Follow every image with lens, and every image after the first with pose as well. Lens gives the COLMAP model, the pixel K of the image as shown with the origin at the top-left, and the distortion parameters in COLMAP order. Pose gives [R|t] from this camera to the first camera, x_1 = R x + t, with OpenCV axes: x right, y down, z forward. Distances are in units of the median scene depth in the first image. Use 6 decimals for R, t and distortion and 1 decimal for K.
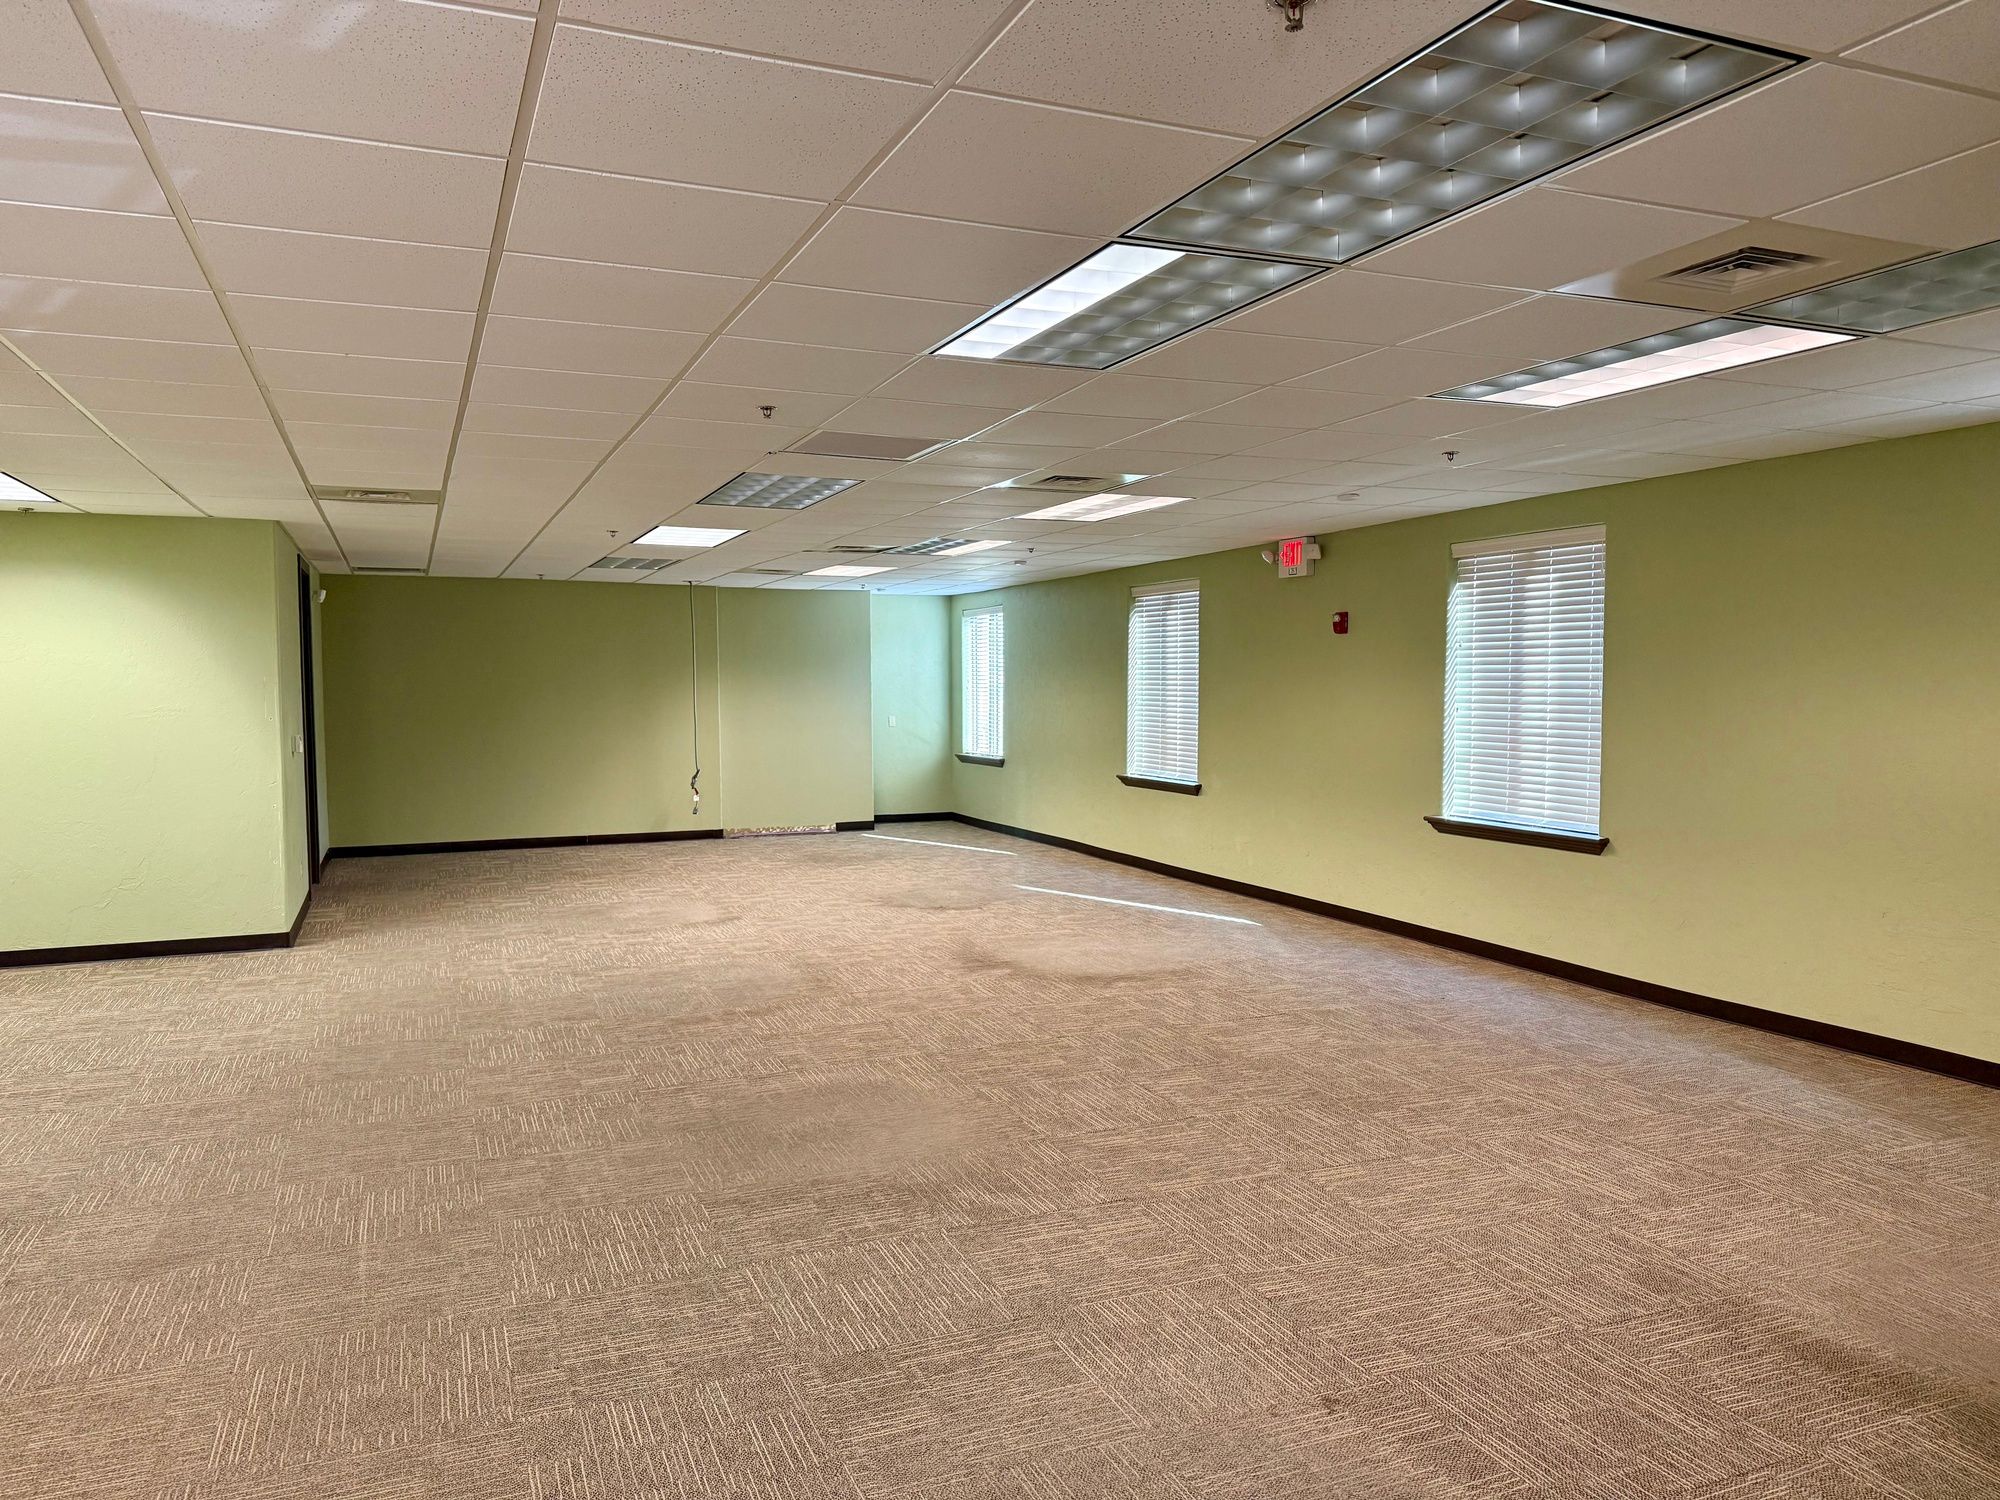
lens RADIAL K [[1401.0, 0, 1000.1], [0, 1401.0, 748.5], [0, 0, 1]] dist [0.065094, -0.081711]
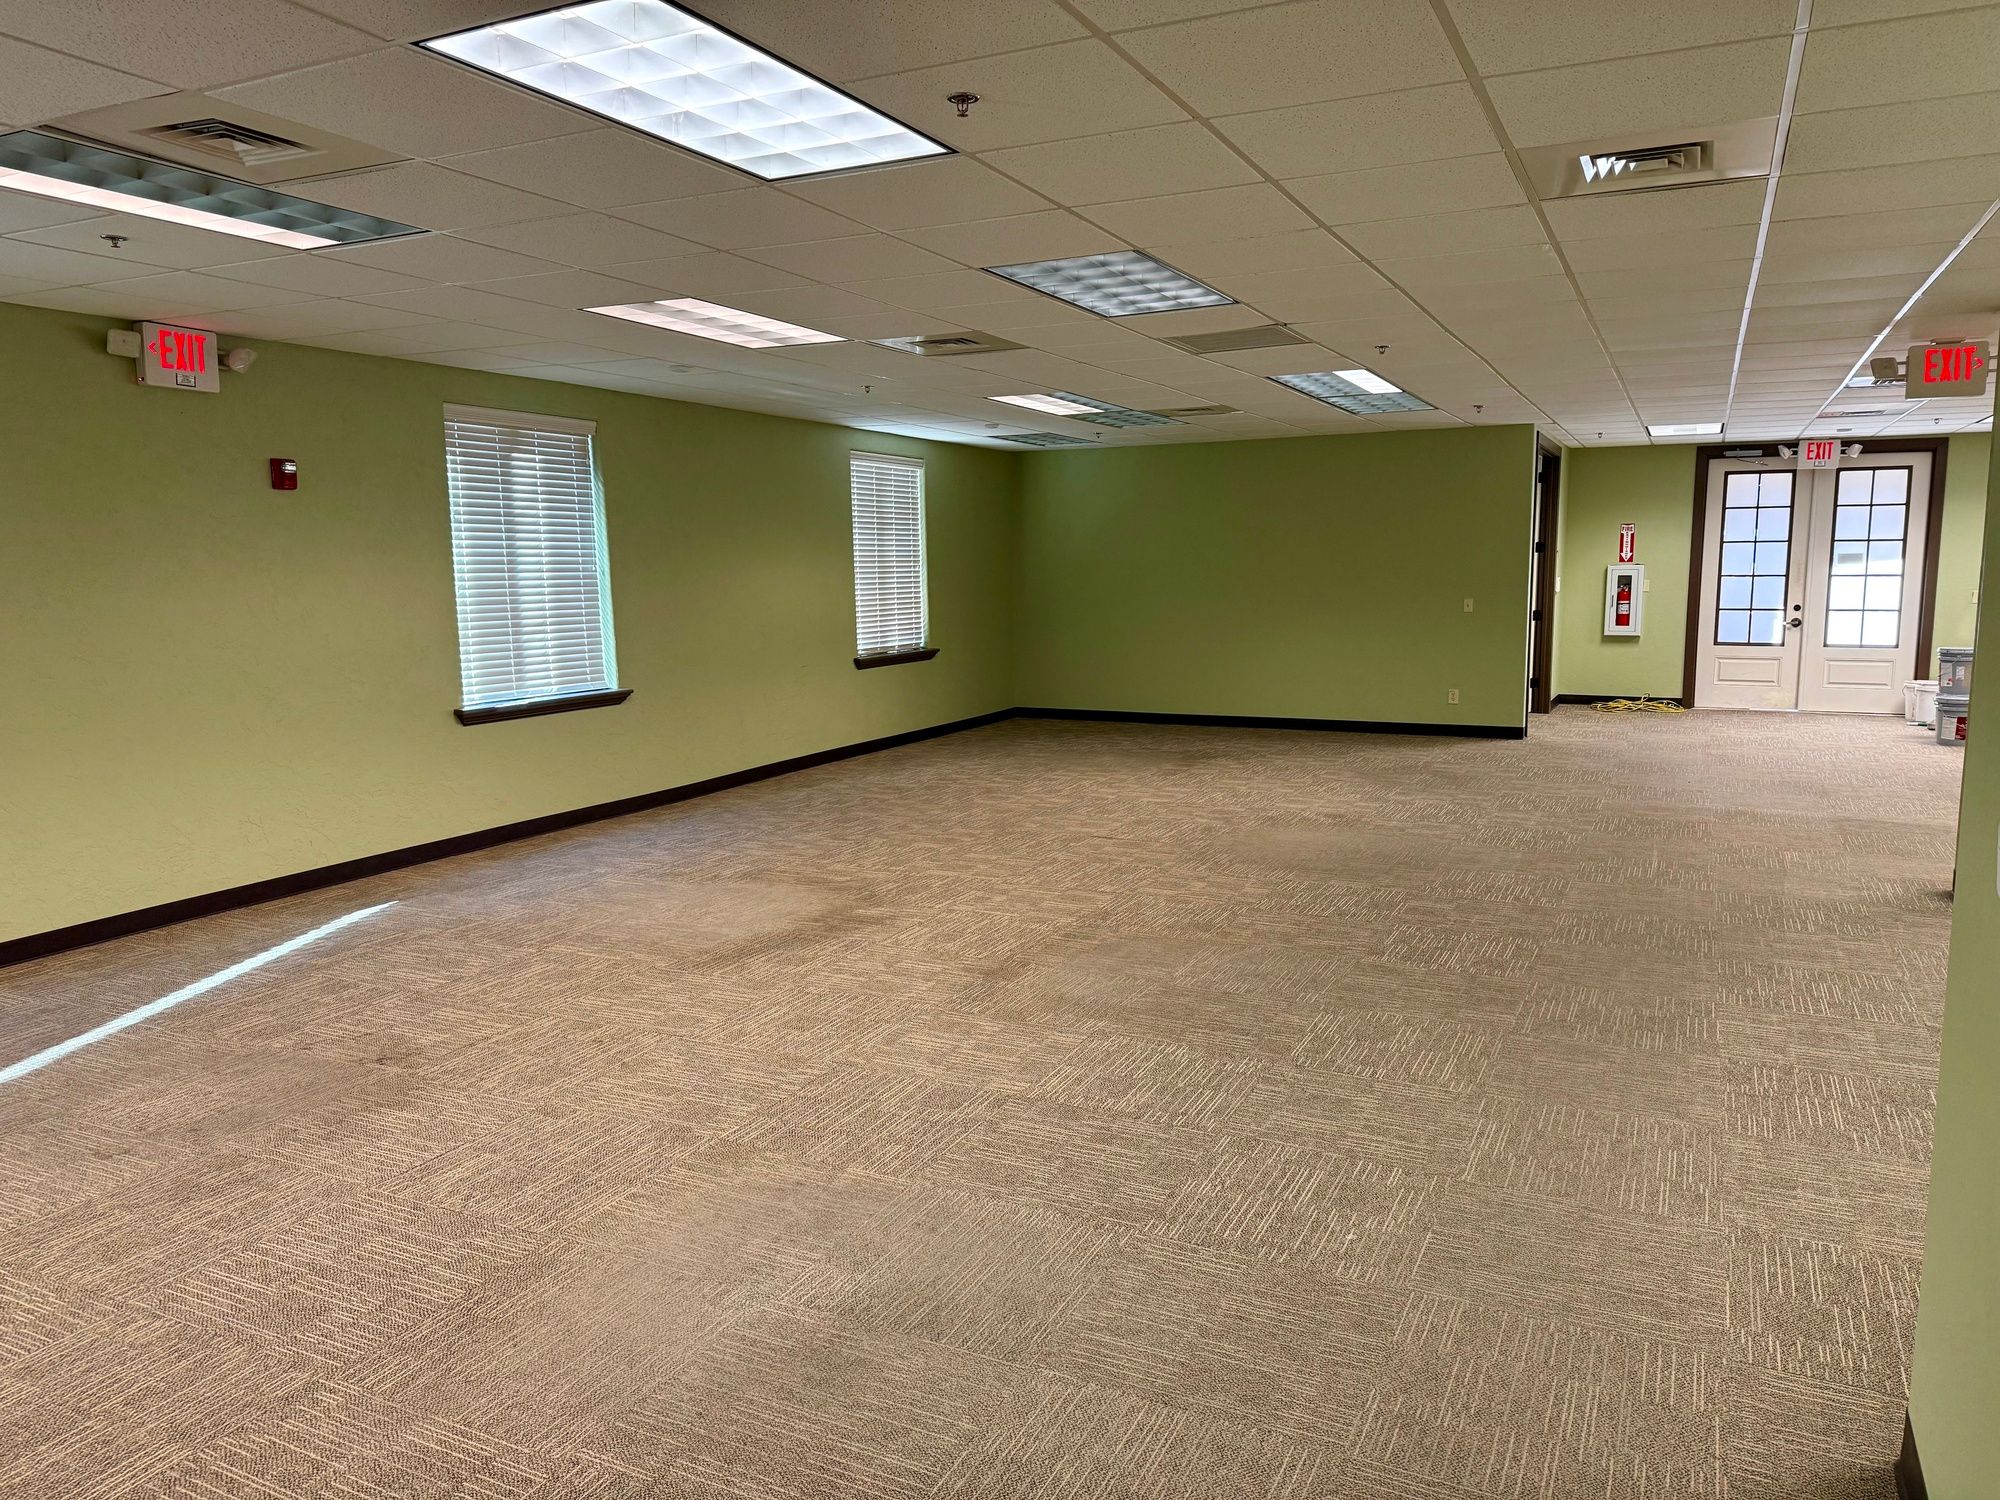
lens RADIAL K [[1401.0, 0, 1012.0], [0, 1401.0, 742.1], [0, 0, 1]] dist [0.065094, -0.081711]
pose [[-0.657413, -0.086641, 0.748533, -0.658414], [0.050091, 0.986146, 0.158137, -0.061664], [-0.751864, 0.141456, -0.643965, 1.455380]]
